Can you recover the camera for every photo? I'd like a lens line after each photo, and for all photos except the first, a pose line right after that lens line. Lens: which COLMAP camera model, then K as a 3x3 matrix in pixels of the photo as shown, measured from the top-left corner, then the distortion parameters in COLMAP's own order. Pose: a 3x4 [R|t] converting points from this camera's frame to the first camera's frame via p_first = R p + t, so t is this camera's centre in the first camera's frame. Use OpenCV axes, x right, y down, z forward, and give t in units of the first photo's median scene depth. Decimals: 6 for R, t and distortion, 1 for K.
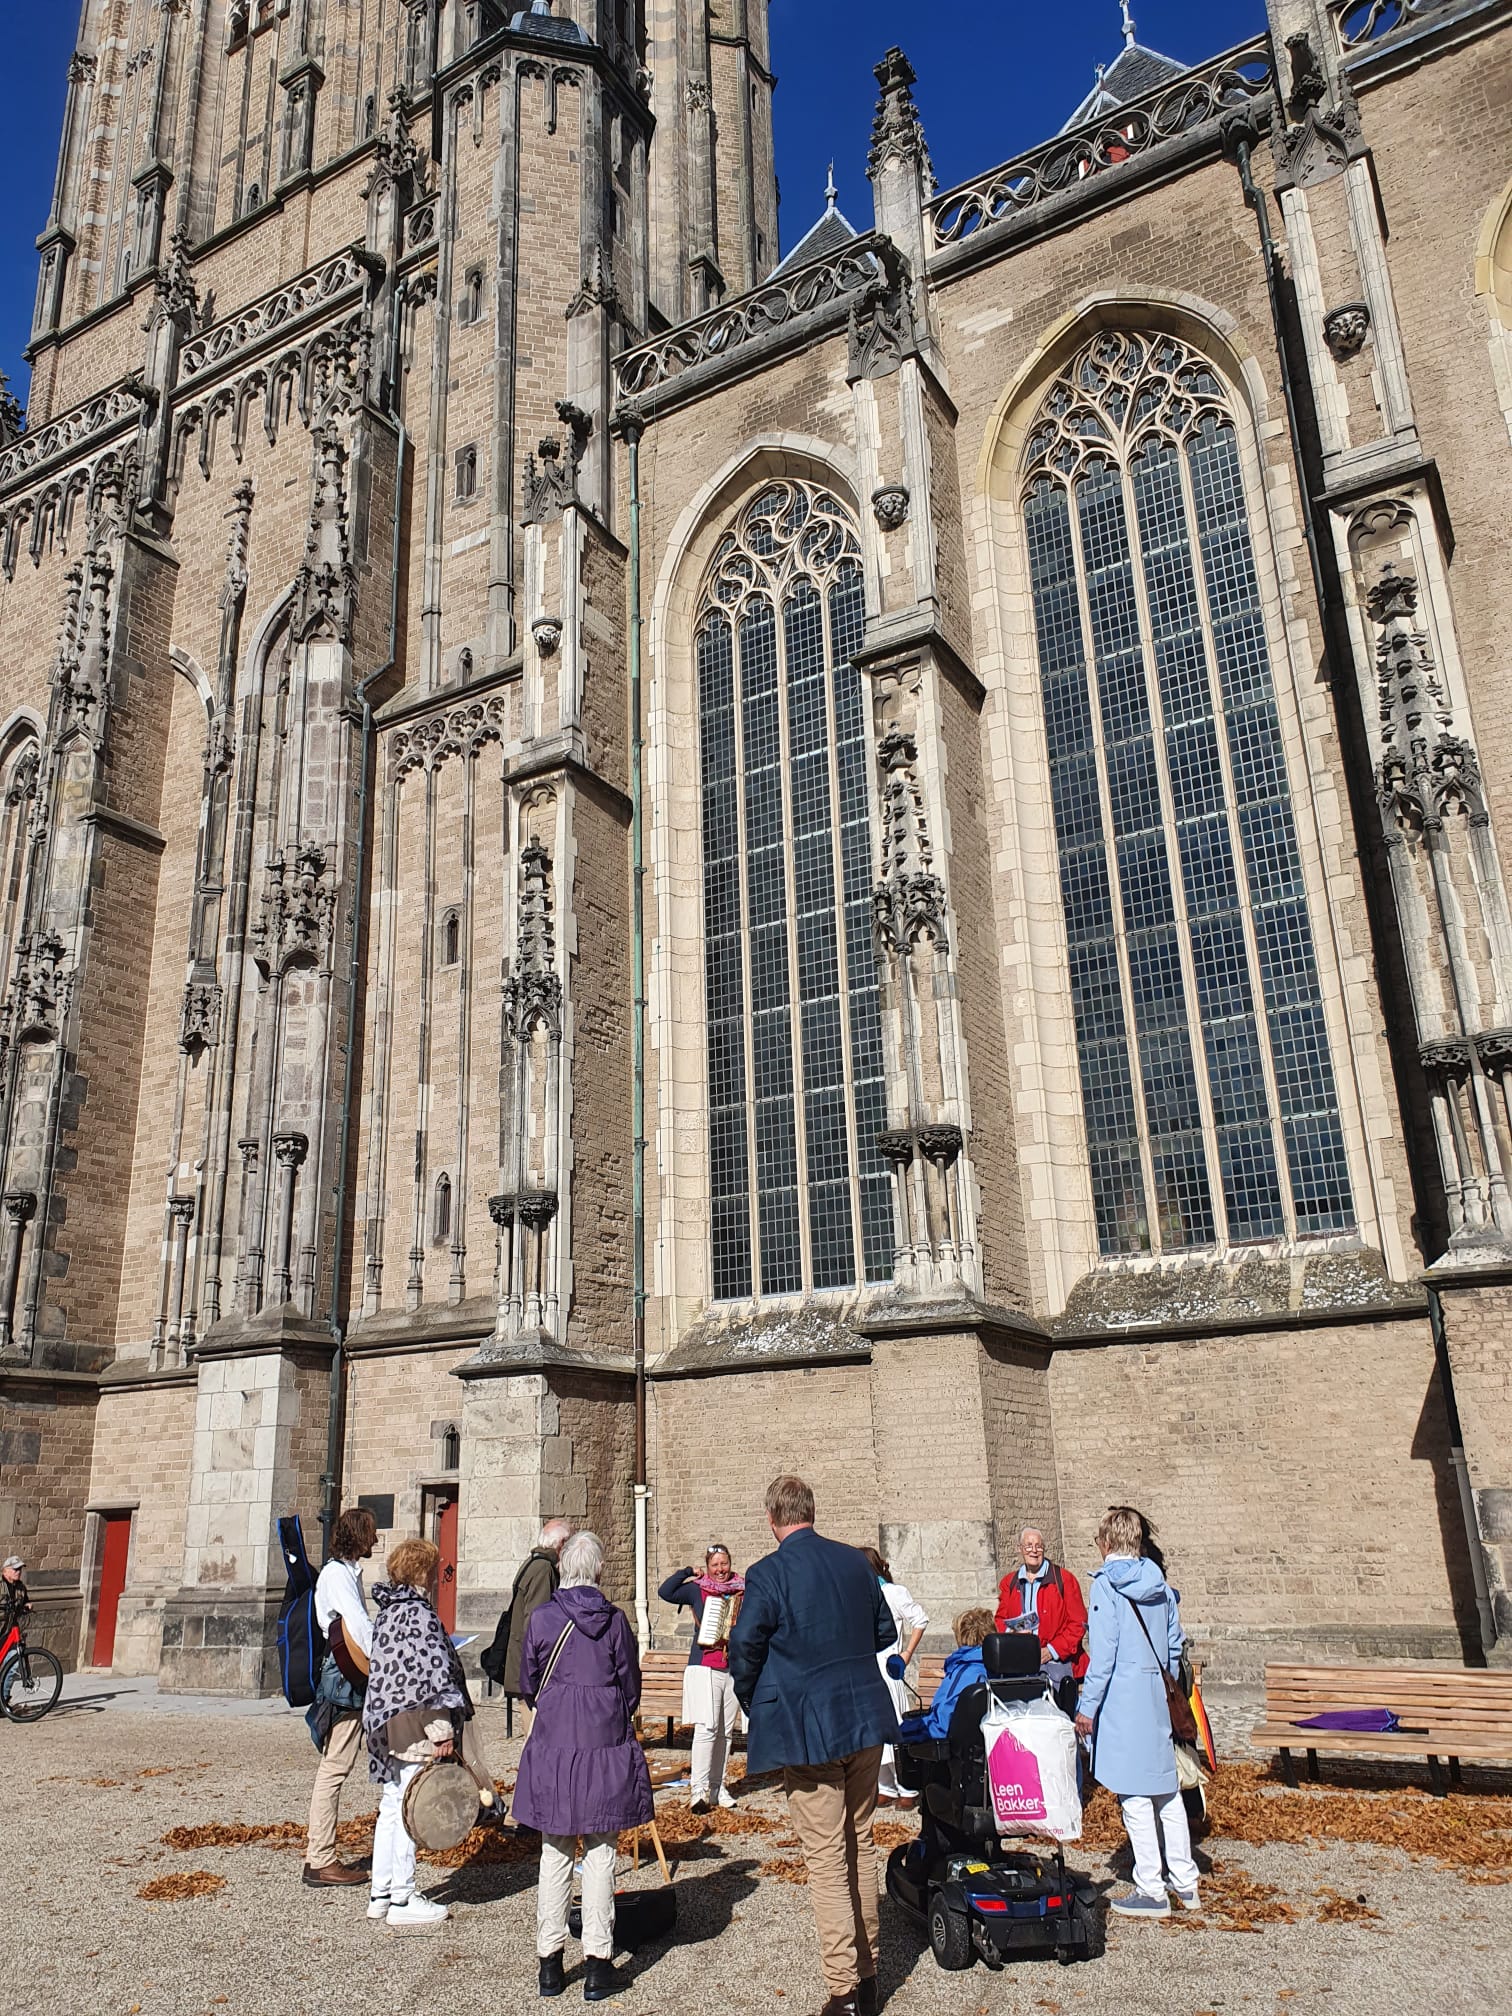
lens RADIAL K [[1525.7, 0, 751.1], [0, 1525.7, 1006.1], [0, 0, 1]] dist [0.030536, -0.000119]
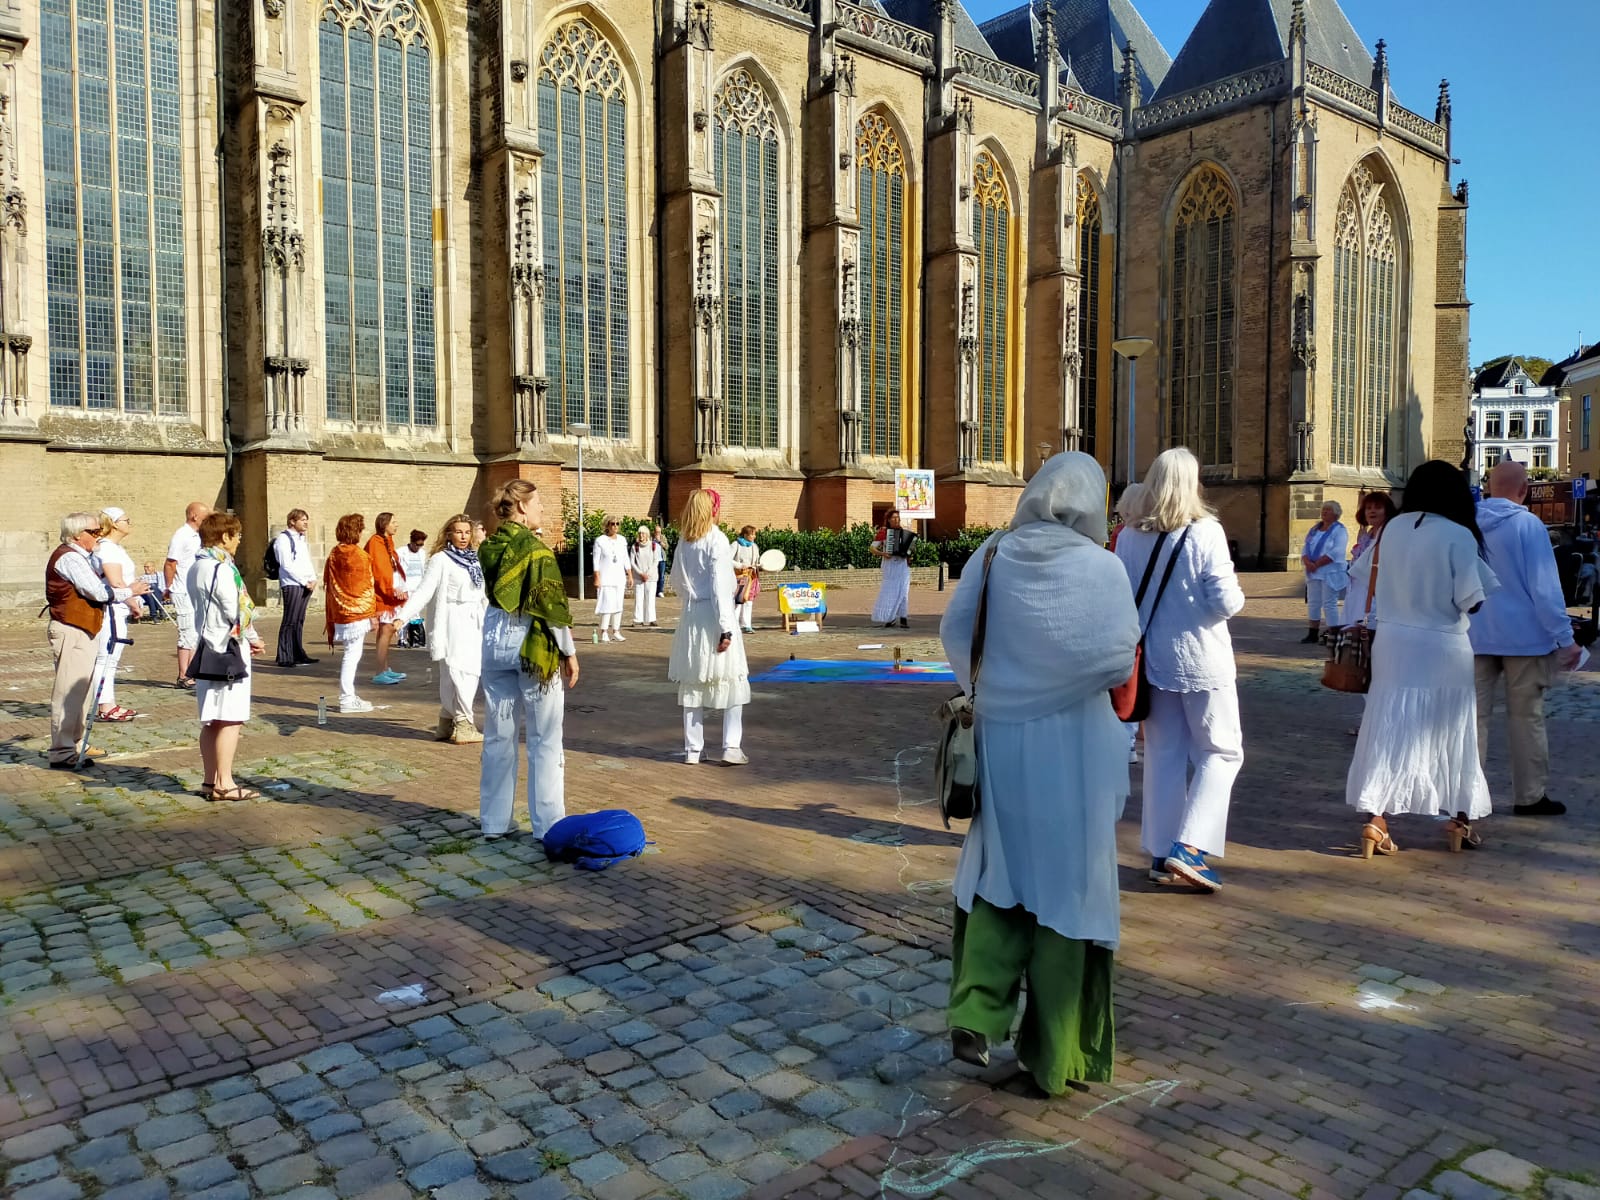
lens RADIAL K [[1210.8, 0, 800.0], [0, 1210.8, 599.4], [0, 0, 1]] dist [0.030536, -0.000119]
pose [[0.290328, -0.032613, 0.956371, -1.049967], [-0.307328, 0.943296, 0.125464, -0.098515], [-0.906233, -0.330345, 0.263842, -0.380242]]
